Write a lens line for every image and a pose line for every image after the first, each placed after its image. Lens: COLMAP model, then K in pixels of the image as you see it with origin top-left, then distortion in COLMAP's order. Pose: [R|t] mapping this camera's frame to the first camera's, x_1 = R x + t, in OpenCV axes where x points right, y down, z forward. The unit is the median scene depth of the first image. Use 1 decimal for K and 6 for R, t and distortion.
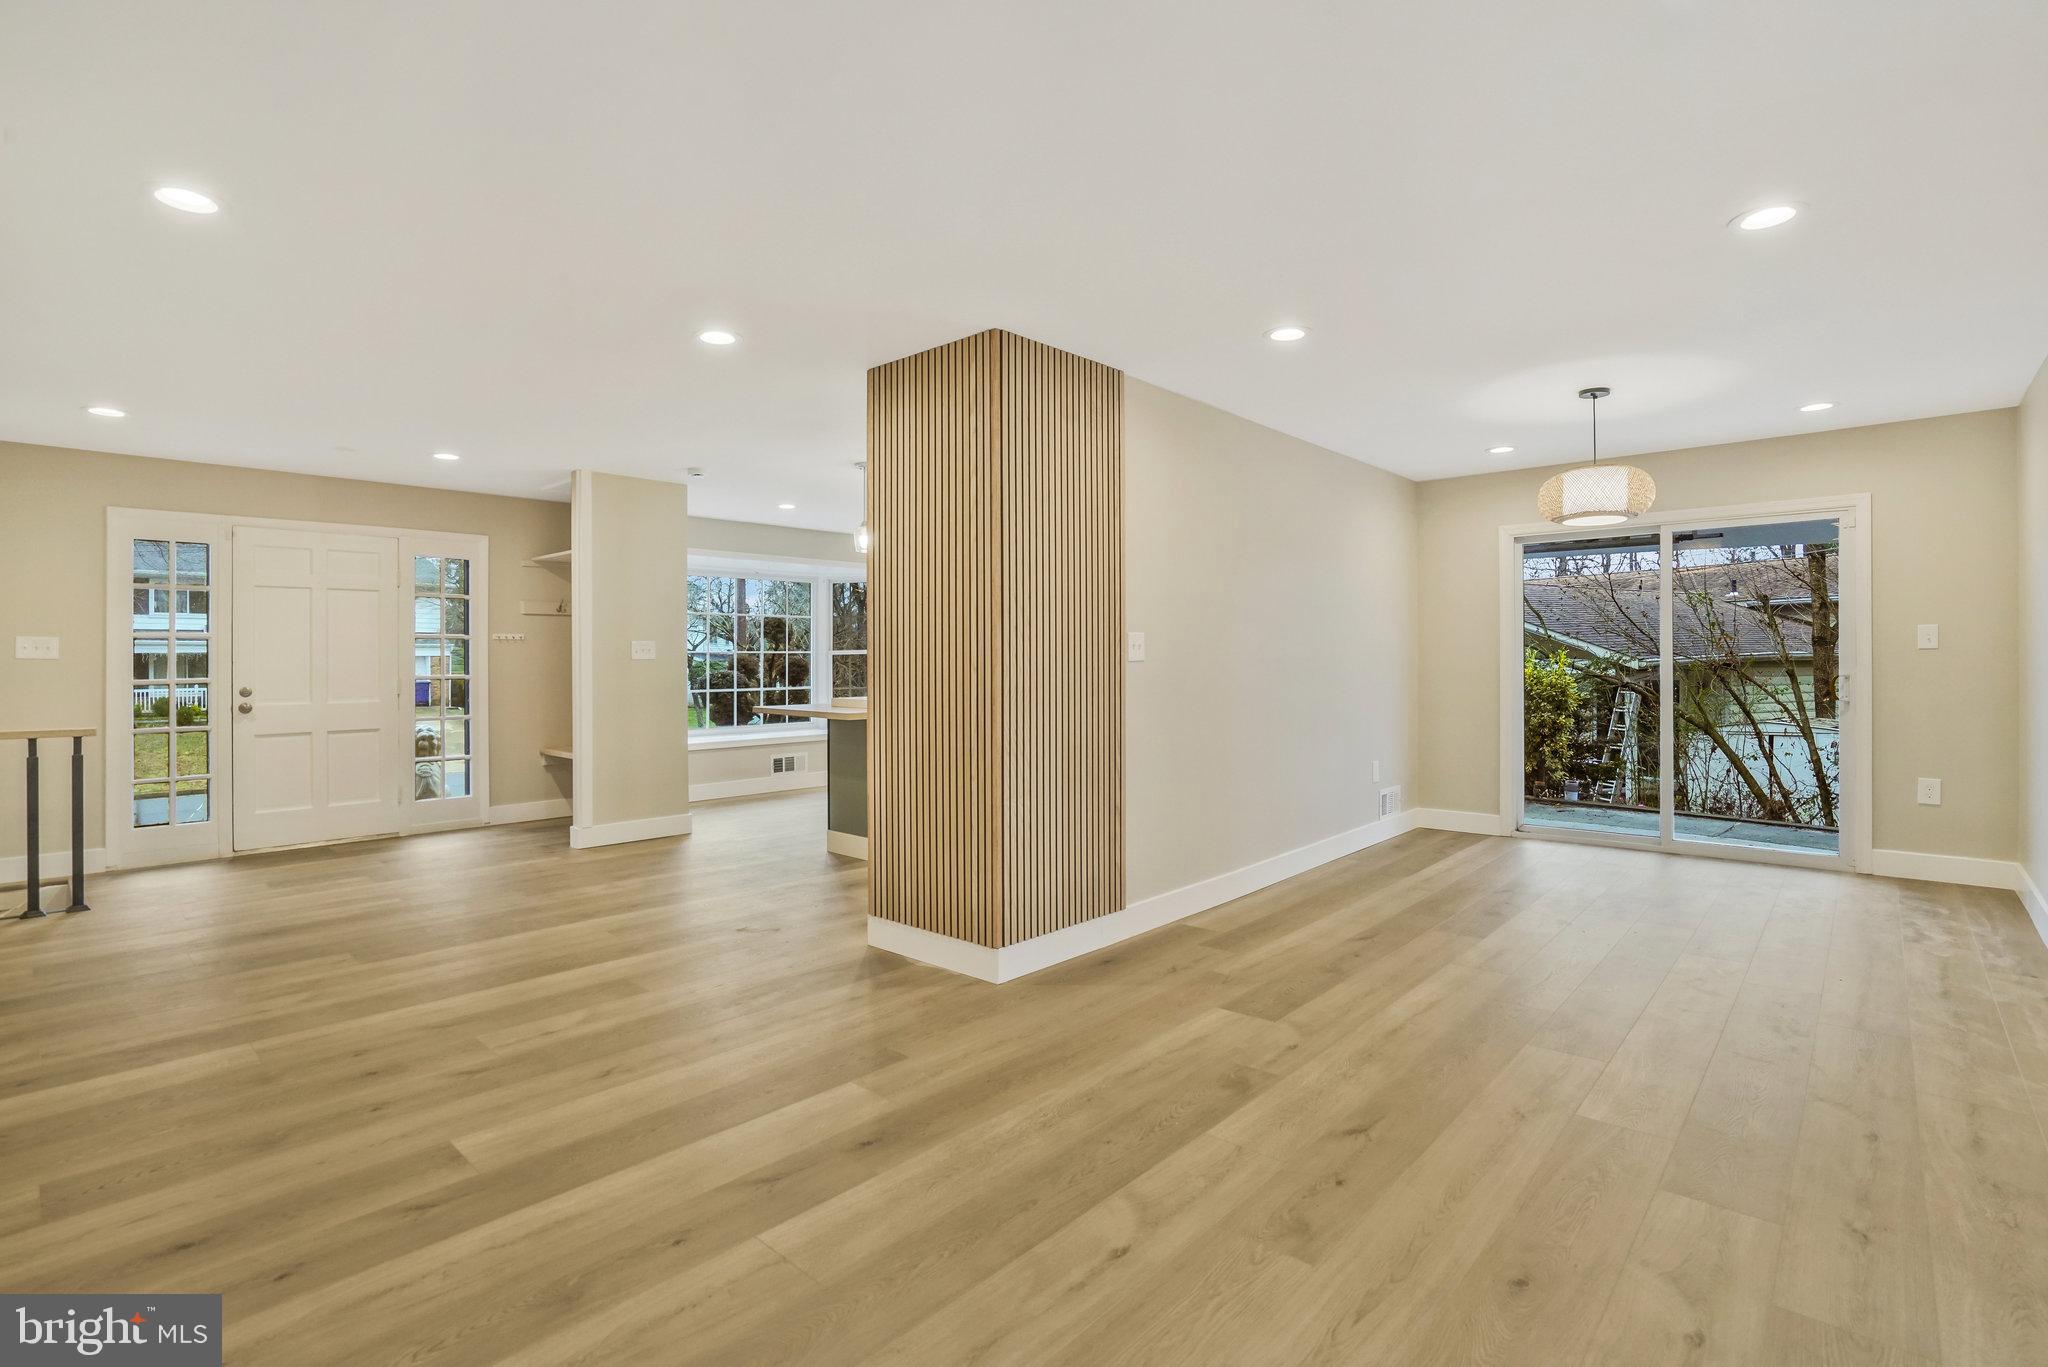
lens RADIAL K [[964.6, 0, 1027.8], [0, 964.6, 668.4], [0, 0, 1]] dist [-0.046581, 0.011858]
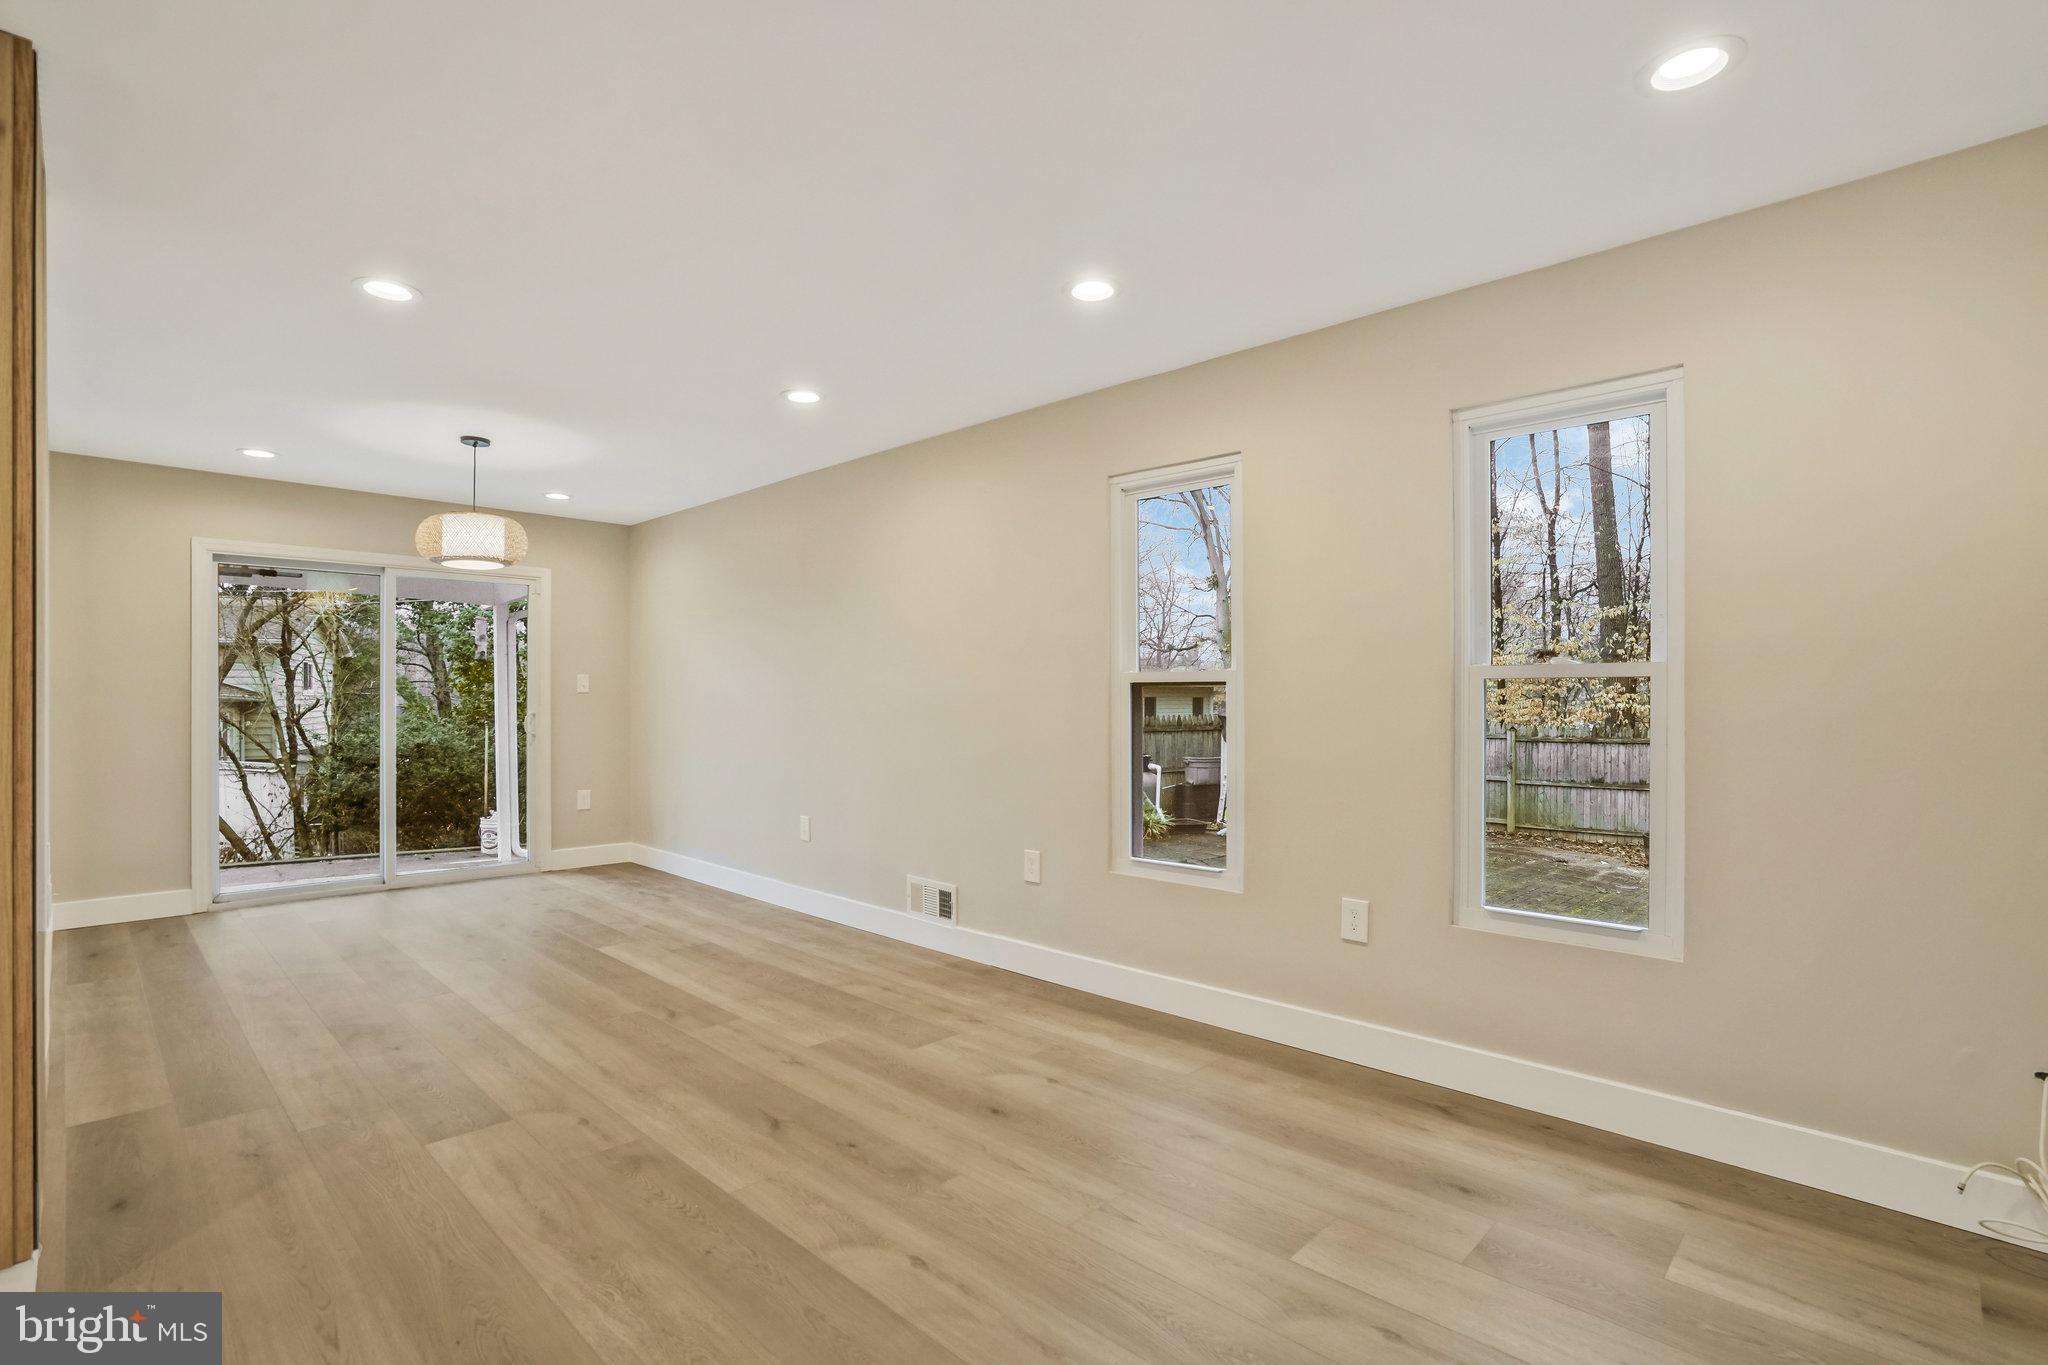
lens RADIAL K [[964.6, 0, 1019.7], [0, 964.6, 699.0], [0, 0, 1]] dist [-0.046581, 0.011858]
pose [[0.036513, 0.005217, 0.999320, -0.684857], [0.008830, 0.999946, -0.005543, 0.002260], [-0.999294, 0.009026, 0.036465, 0.610345]]
